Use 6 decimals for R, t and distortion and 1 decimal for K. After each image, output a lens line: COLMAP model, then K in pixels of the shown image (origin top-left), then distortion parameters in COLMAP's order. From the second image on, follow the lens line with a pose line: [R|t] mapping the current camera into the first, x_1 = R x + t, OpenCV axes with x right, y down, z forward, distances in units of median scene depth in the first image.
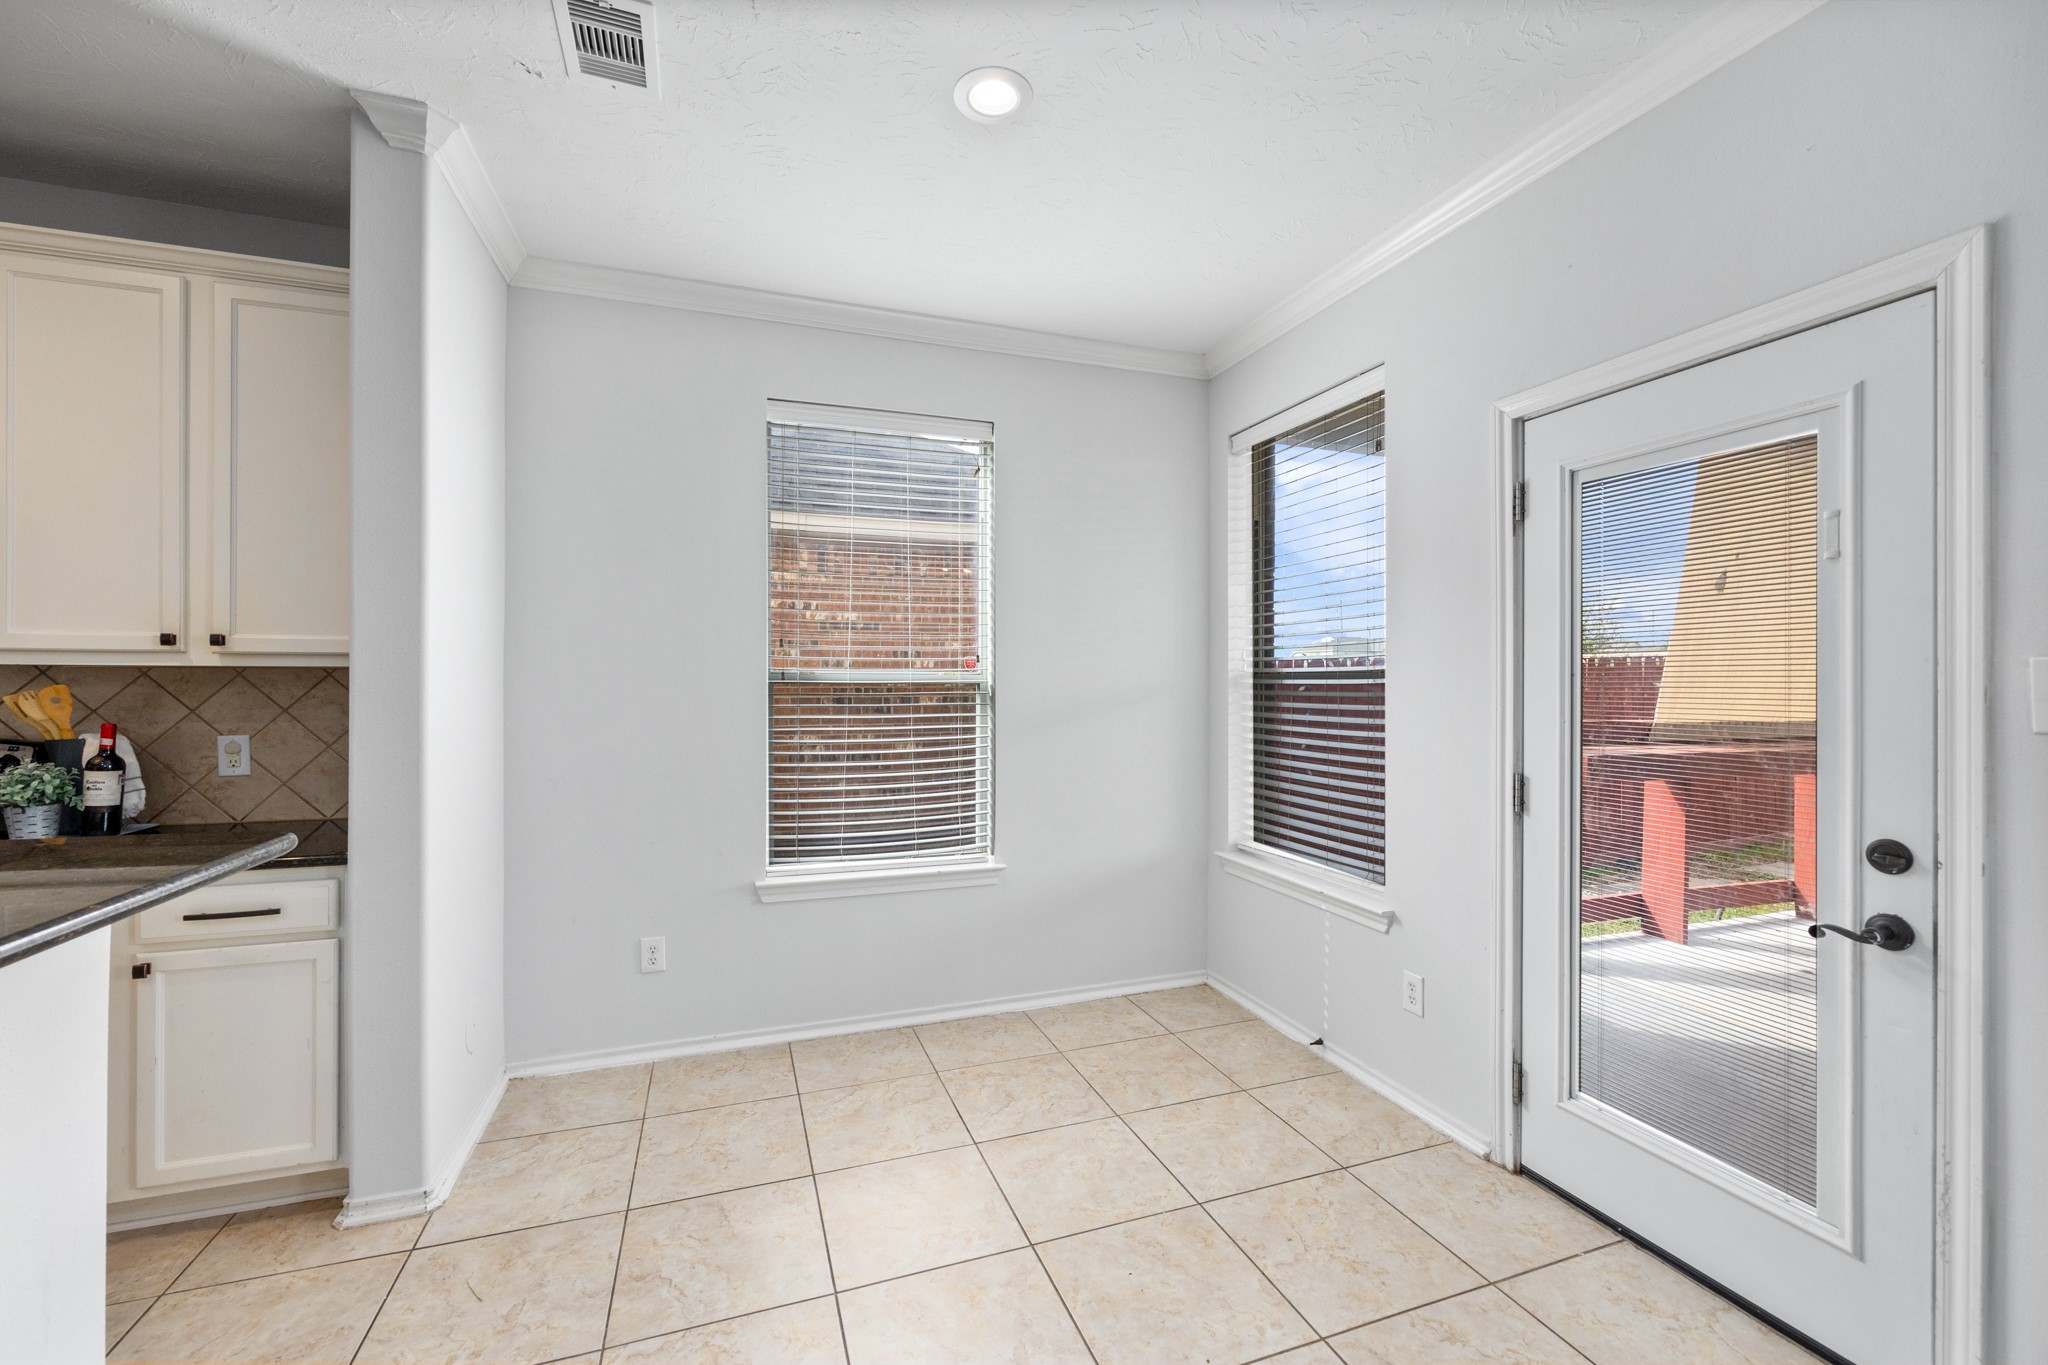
lens RADIAL K [[818.4, 0, 1028.2], [0, 818.4, 677.6], [0, 0, 1]] dist [0.001806, -0.000258]
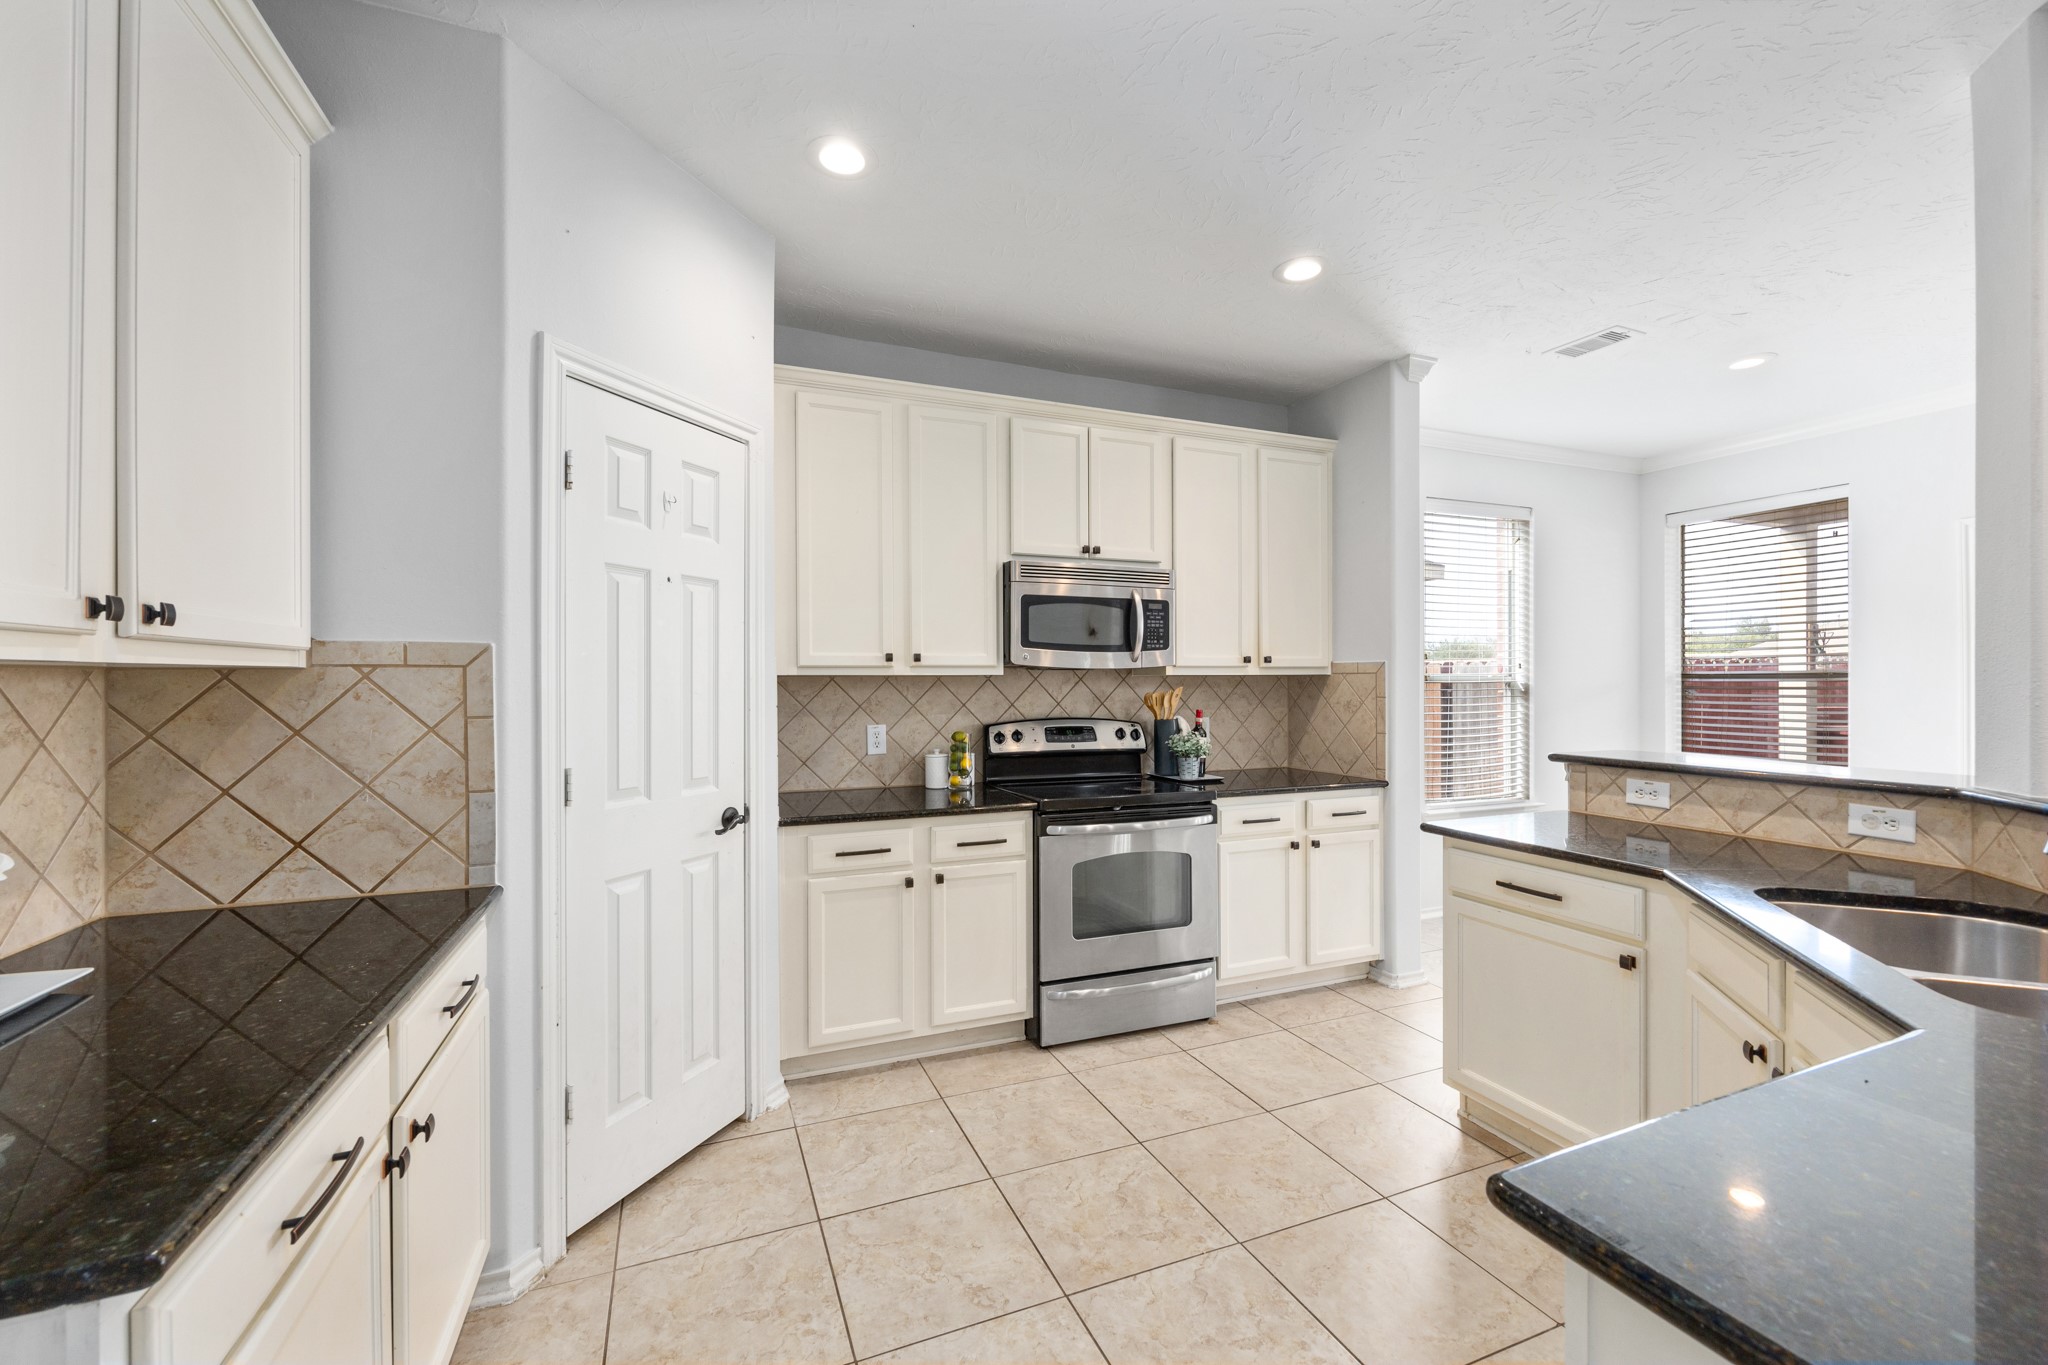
lens RADIAL K [[818.4, 0, 1003.9], [0, 818.4, 684.3], [0, 0, 1]] dist [0.001806, -0.000258]
pose [[0.999771, -0.010885, 0.018402, -1.352994], [0.010730, 0.999906, 0.008498, -0.013000], [-0.018493, -0.008298, 0.999795, -0.598319]]
